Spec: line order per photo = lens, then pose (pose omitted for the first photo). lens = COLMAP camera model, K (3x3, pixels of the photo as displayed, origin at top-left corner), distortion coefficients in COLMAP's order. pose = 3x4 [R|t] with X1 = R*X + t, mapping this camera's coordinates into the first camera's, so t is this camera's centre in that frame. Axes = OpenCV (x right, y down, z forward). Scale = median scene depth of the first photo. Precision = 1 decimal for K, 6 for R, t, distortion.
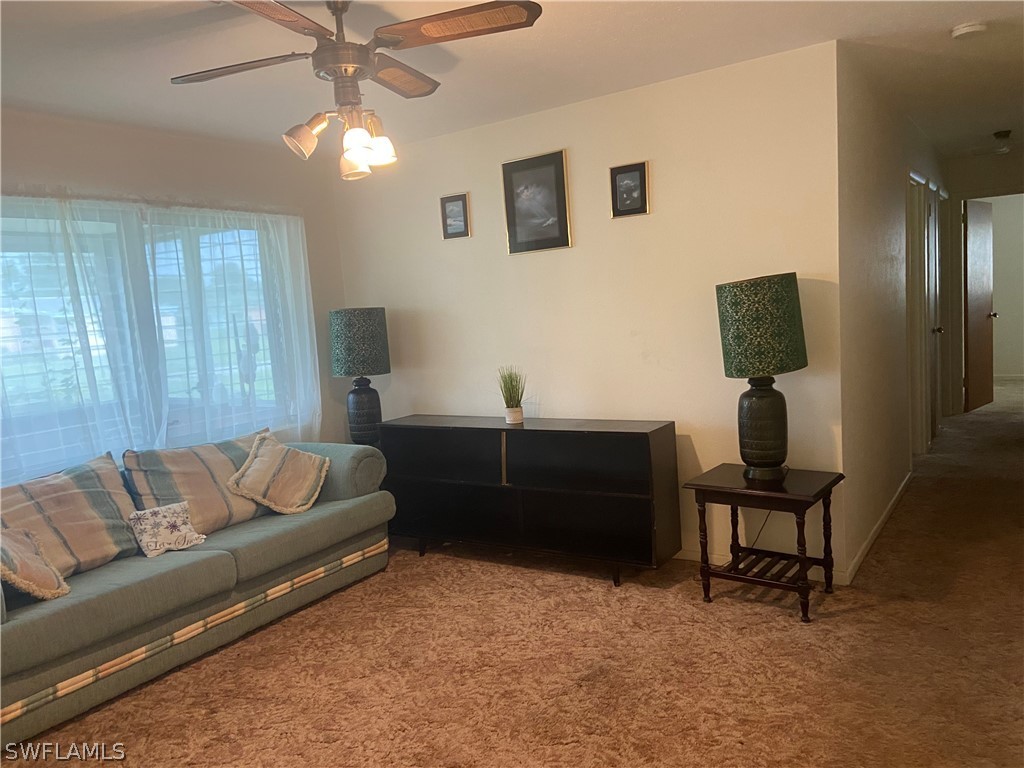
lens RADIAL K [[772.5, 0, 511.4], [0, 772.5, 383.3], [0, 0, 1]] dist [0.113234, -0.131662]
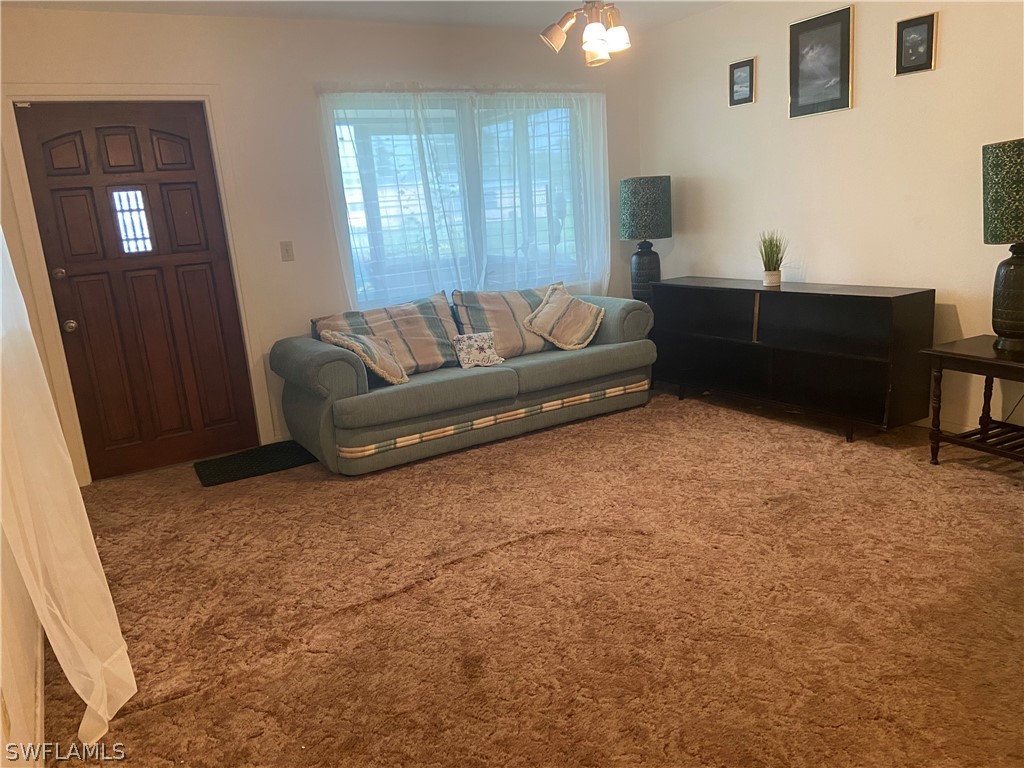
lens RADIAL K [[772.5, 0, 515.2], [0, 772.5, 378.6], [0, 0, 1]] dist [0.113234, -0.131662]
pose [[0.901979, 0.100309, -0.419966, 0.167385], [-0.034738, 0.986346, 0.160981, 0.018422], [0.430379, -0.130613, 0.893148, -0.142236]]
